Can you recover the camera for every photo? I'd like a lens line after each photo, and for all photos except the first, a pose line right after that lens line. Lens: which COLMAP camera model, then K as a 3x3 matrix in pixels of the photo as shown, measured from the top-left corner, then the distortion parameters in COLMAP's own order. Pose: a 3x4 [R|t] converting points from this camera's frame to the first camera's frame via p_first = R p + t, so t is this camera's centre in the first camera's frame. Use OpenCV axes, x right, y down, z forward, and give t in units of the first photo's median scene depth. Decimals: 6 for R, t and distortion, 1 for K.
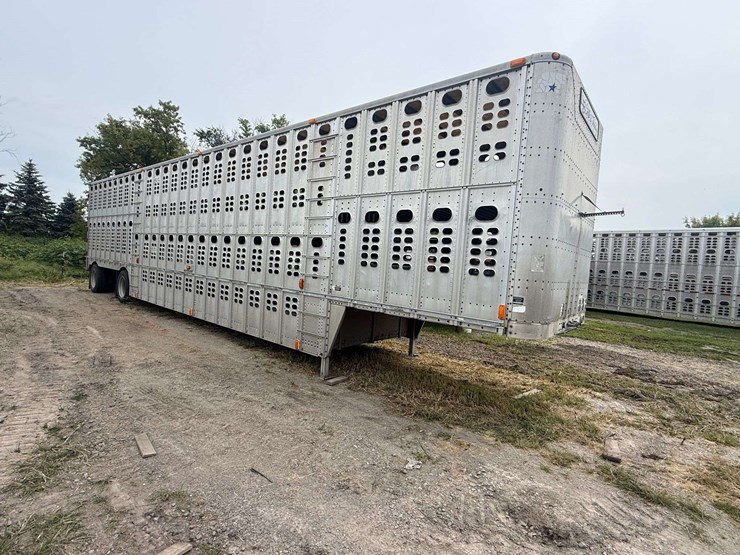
lens RADIAL K [[360.7, 0, 370.9], [0, 360.7, 289.2], [0, 0, 1]] dist [0.007802, 0.000126]
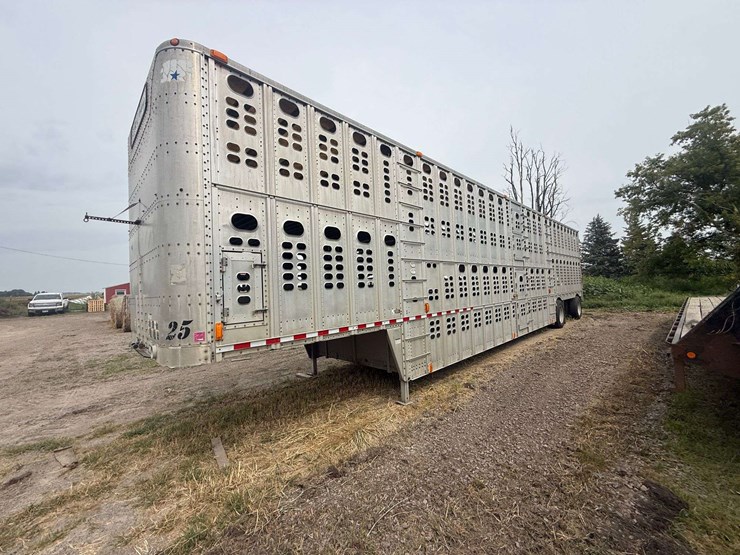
lens RADIAL K [[299.8, 0, 364.0], [0, 299.8, 278.9], [0, 0, 1]] dist [-0.001396, 0.001205]
pose [[-0.102404, -0.099460, -0.989758, 0.894958], [-0.041655, 0.994545, -0.095631, -0.007823], [0.993870, 0.031435, -0.105988, 1.165808]]
